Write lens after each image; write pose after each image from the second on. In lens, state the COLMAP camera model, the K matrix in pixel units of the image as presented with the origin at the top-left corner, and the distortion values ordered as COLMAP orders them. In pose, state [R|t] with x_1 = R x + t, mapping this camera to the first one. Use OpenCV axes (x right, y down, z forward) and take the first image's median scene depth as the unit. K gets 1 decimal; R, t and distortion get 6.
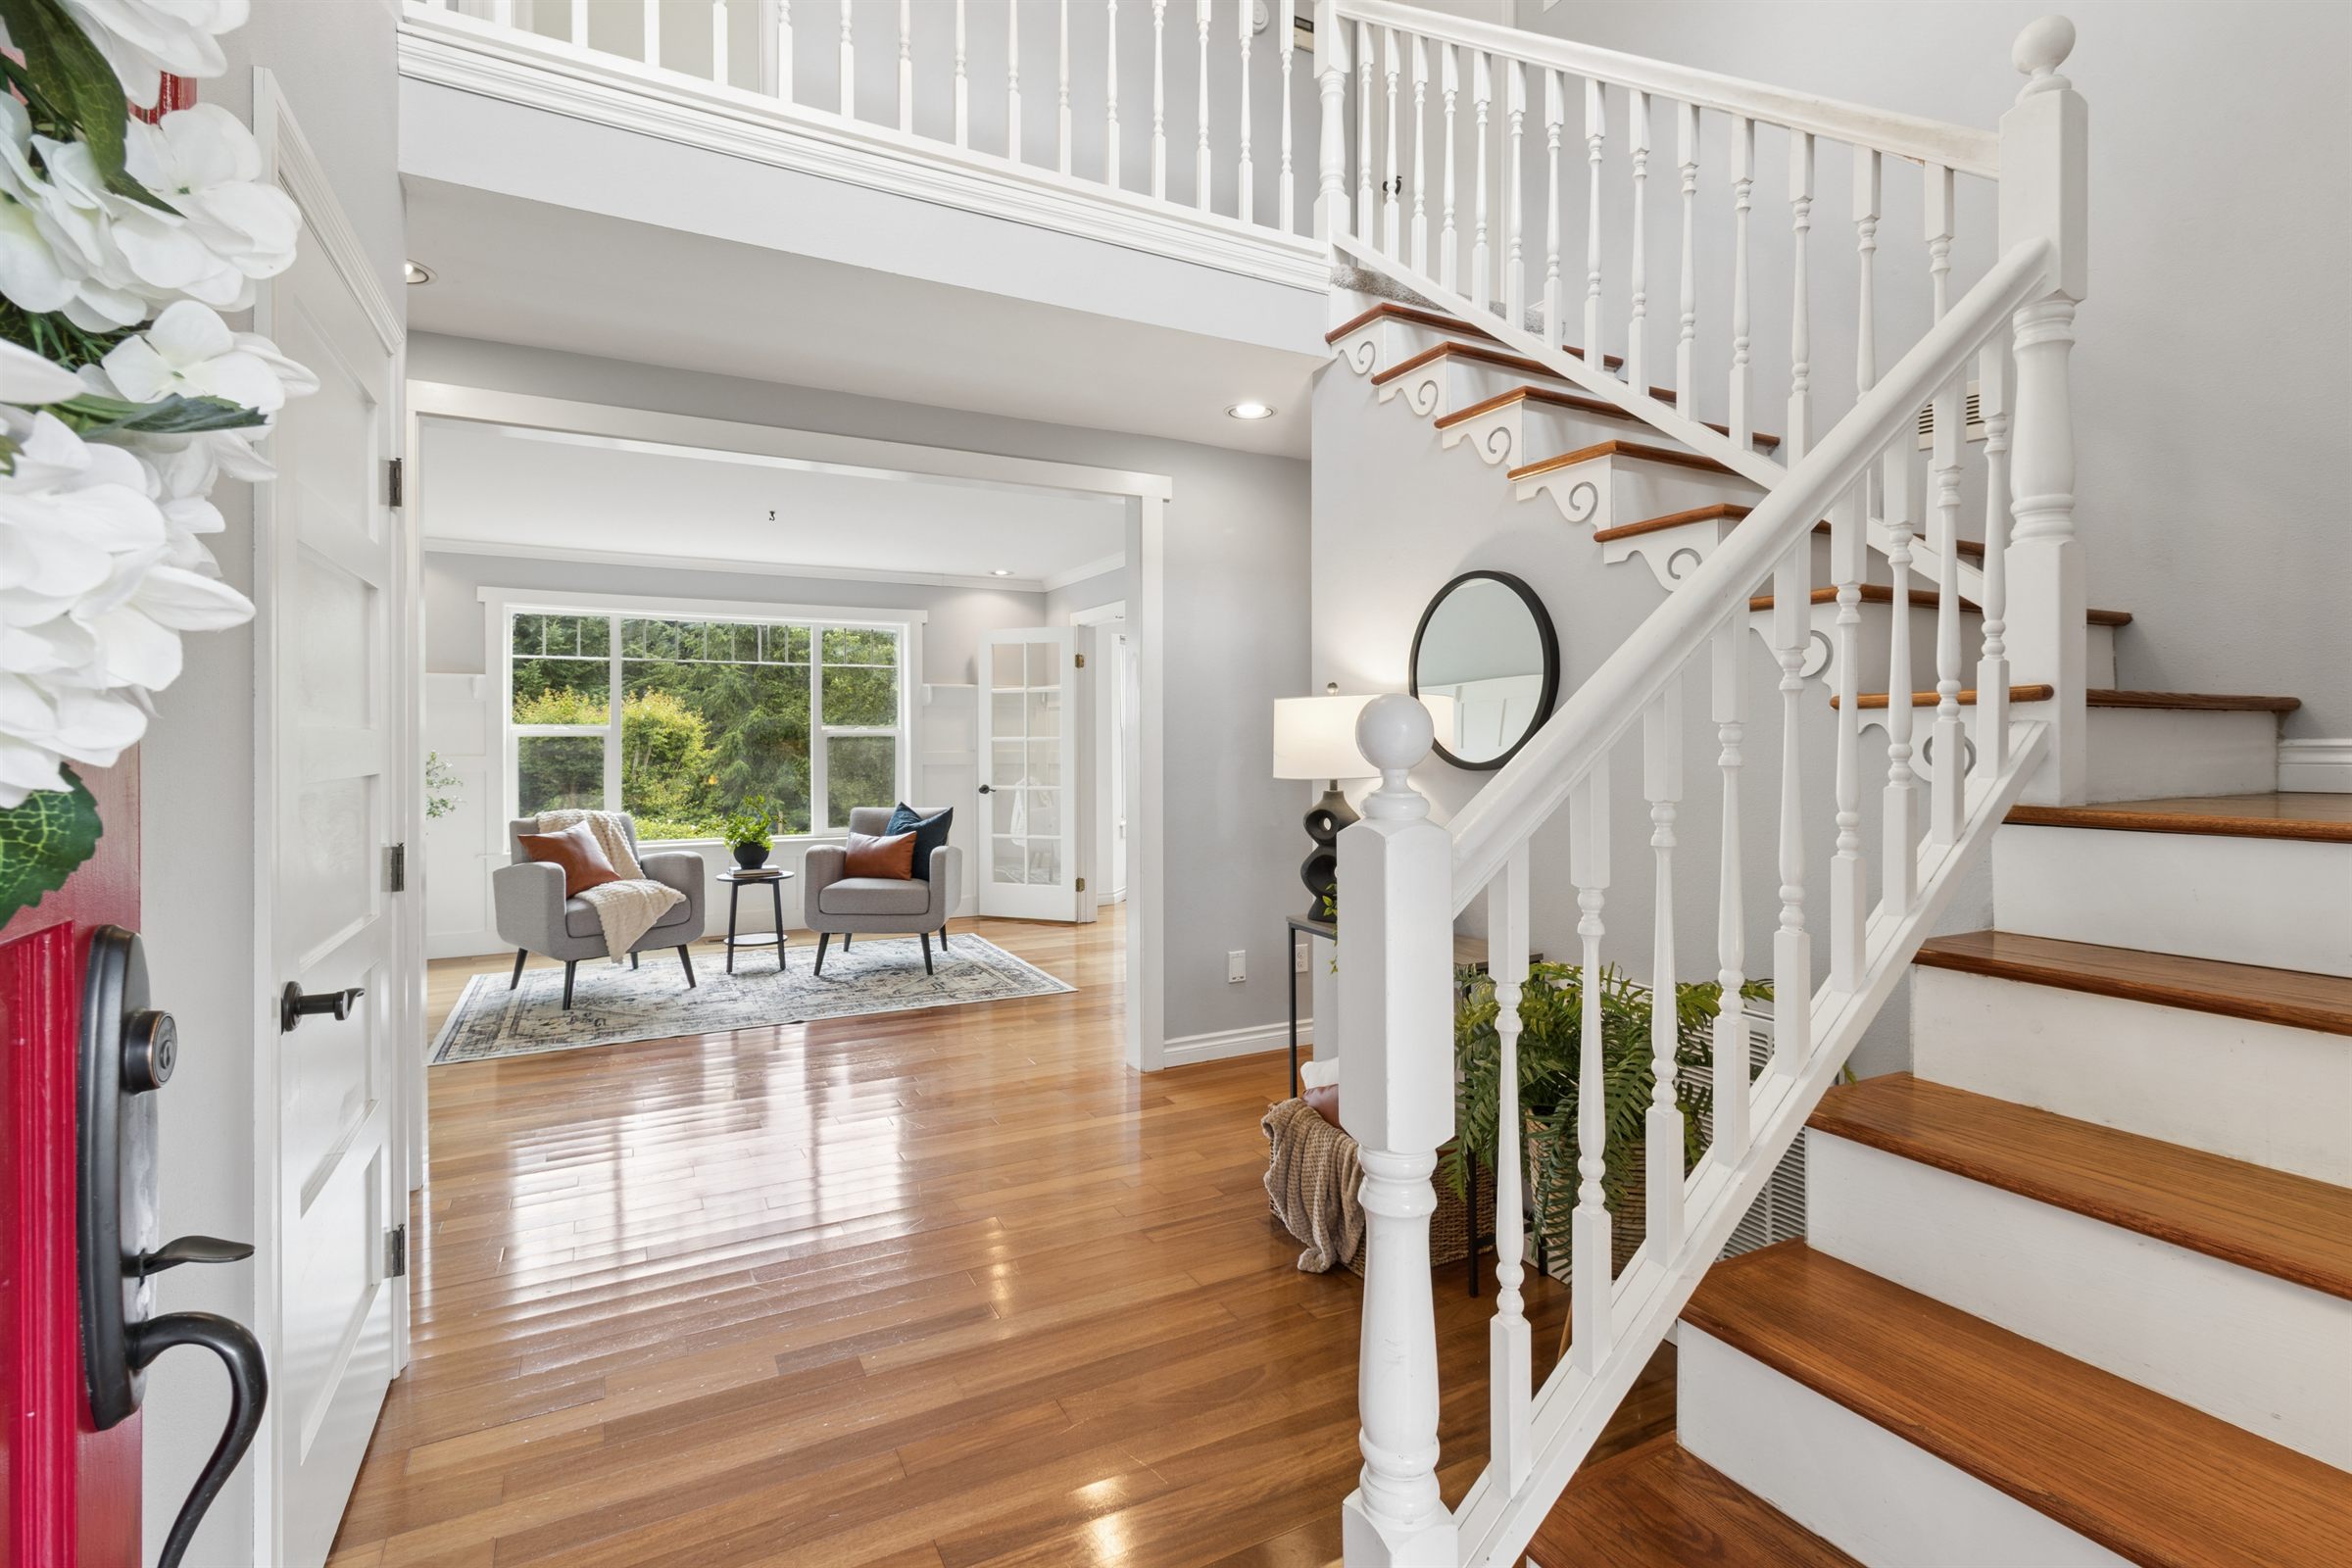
lens RADIAL K [[1091.2, 0, 1173.9], [0, 1091.2, 742.2], [0, 0, 1]] dist [0.000380, 0.000056]
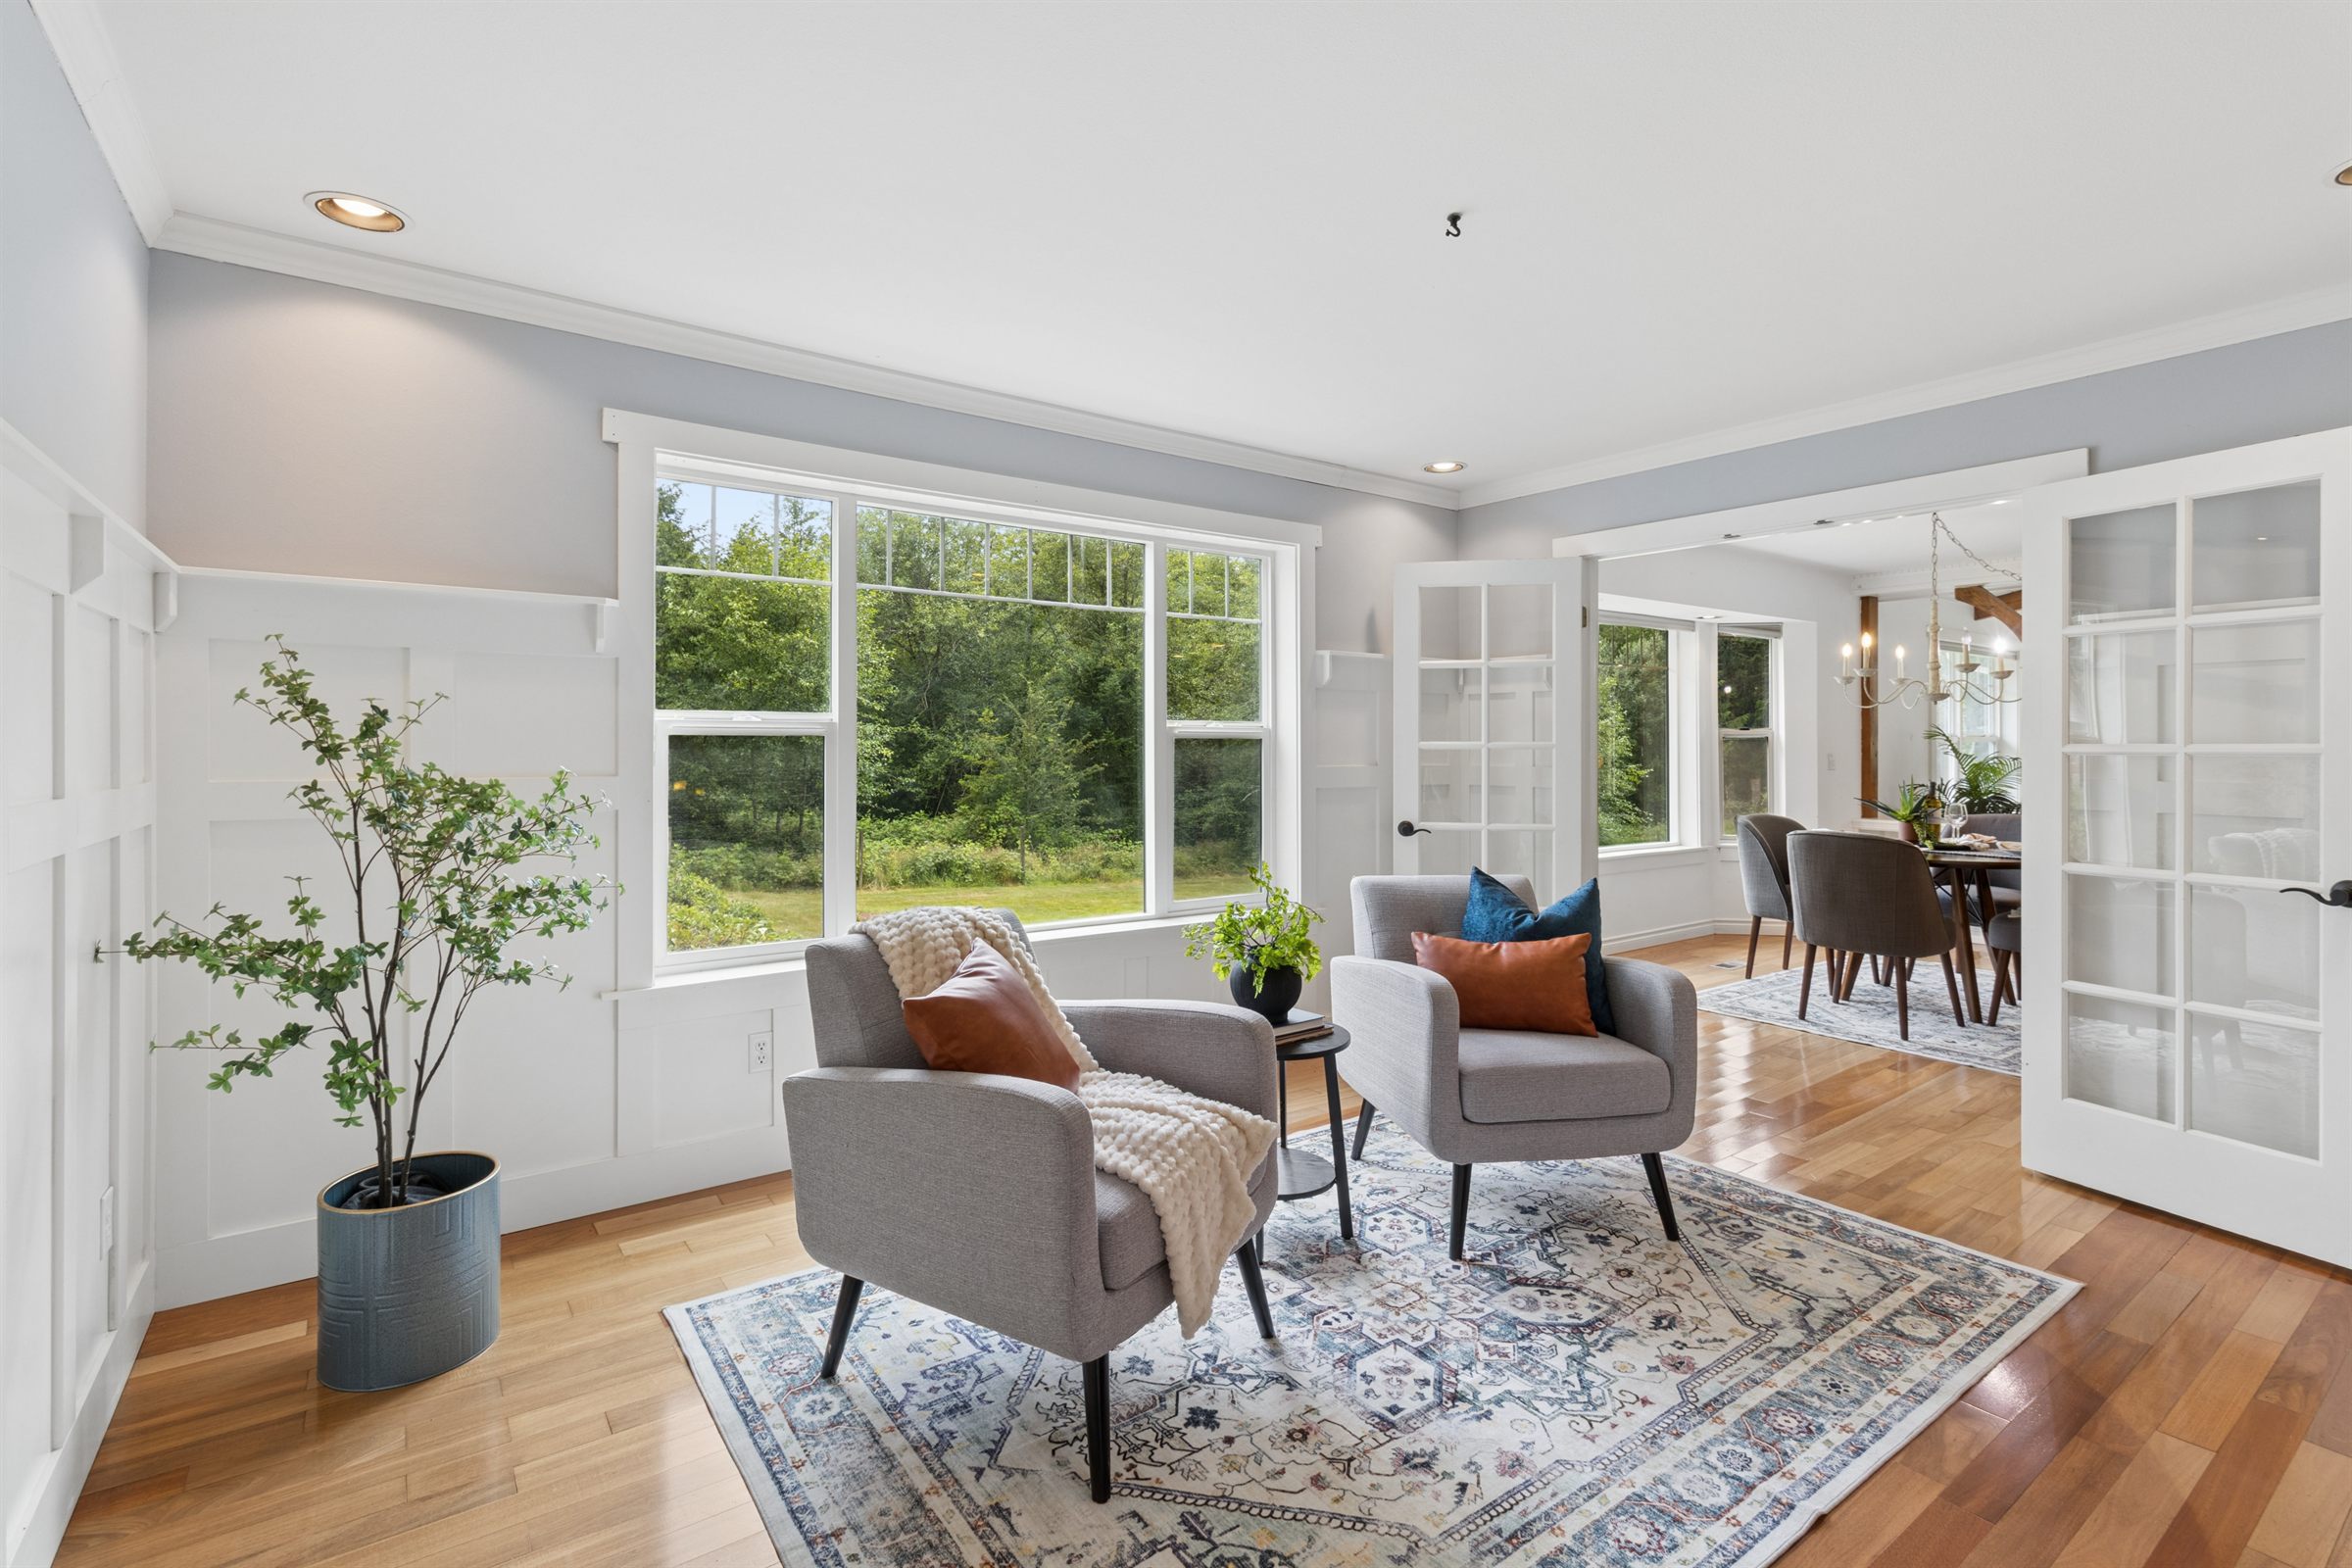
lens RADIAL K [[1091.2, 0, 1173.9], [0, 1091.2, 742.2], [0, 0, 1]] dist [0.000380, 0.000056]
pose [[0.988174, 0.005213, 0.153249, -0.396043], [-0.004546, 0.999979, -0.004706, -0.000608], [-0.153270, 0.003953, 0.988176, 0.429062]]
